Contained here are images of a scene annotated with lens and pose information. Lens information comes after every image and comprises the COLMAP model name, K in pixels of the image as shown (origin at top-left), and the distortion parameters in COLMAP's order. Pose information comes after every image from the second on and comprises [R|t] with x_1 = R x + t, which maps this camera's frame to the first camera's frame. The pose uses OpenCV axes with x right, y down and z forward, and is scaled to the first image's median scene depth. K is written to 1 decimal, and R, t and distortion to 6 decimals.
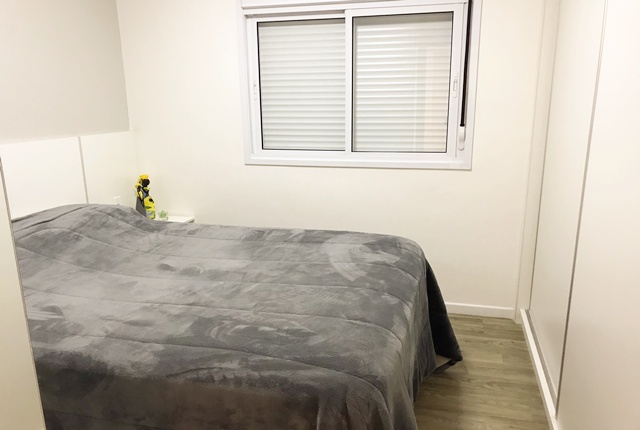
lens RADIAL K [[530.4, 0, 310.7], [0, 530.4, 222.5], [0, 0, 1]] dist [0.059465, -0.057309]
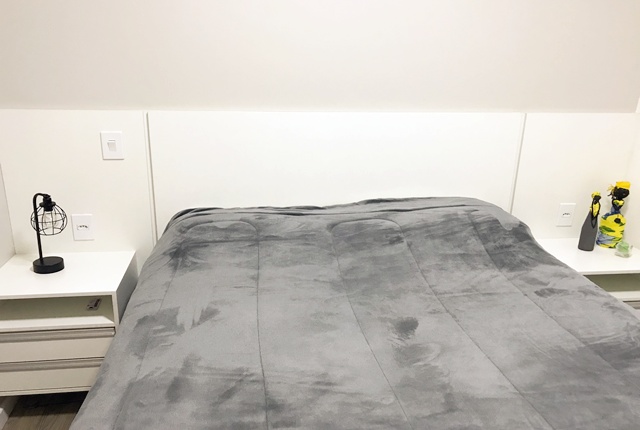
lens RADIAL K [[530.4, 0, 310.7], [0, 530.4, 222.5], [0, 0, 1]] dist [0.059465, -0.057309]
pose [[0.402465, 0.277053, -0.872504, 0.175202], [-0.230902, 0.953009, 0.196107, -0.117084], [0.885836, 0.122537, 0.447525, 0.532185]]
